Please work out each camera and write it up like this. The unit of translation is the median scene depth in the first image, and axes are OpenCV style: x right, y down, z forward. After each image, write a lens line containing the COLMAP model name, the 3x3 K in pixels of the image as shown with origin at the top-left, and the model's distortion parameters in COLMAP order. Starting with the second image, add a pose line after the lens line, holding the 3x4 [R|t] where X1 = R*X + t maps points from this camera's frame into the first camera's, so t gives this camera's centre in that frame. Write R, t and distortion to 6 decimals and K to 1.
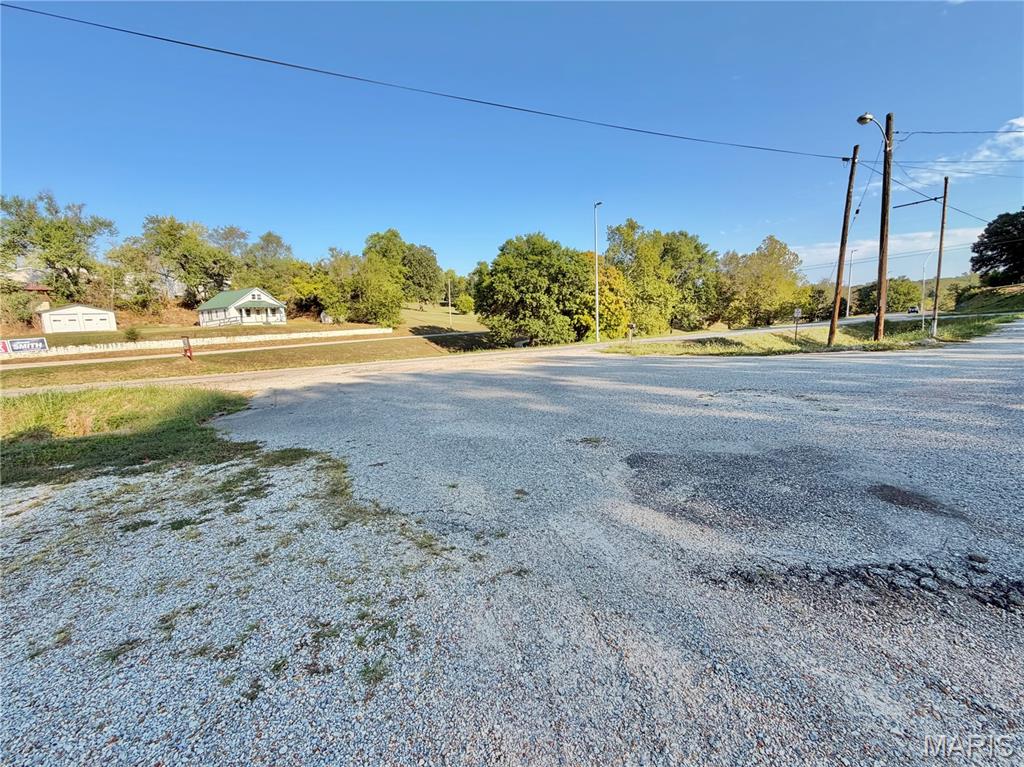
lens RADIAL K [[411.9, 0, 504.6], [0, 411.9, 389.3], [0, 0, 1]] dist [0.000108, 0.000524]
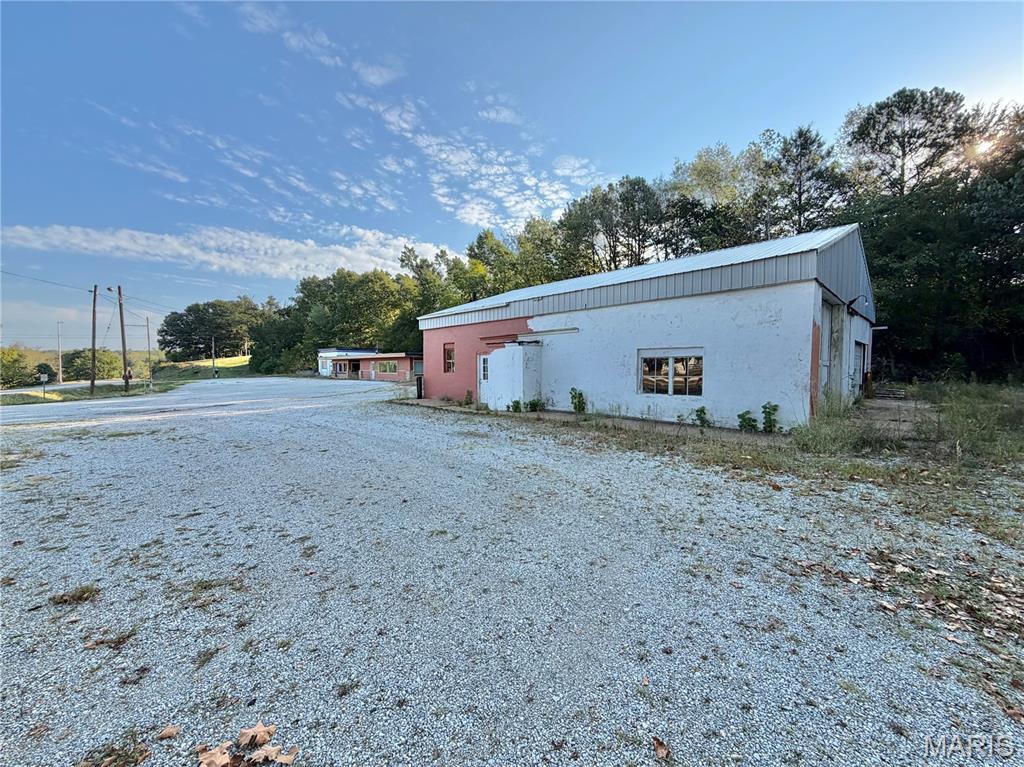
lens RADIAL K [[411.9, 0, 510.0], [0, 411.9, 390.6], [0, 0, 1]] dist [0.000108, 0.000524]
pose [[0.035720, -0.010080, 0.999311, -0.240293], [0.166941, 0.985959, 0.003978, 0.042099], [-0.985320, 0.166684, 0.036902, -0.215108]]
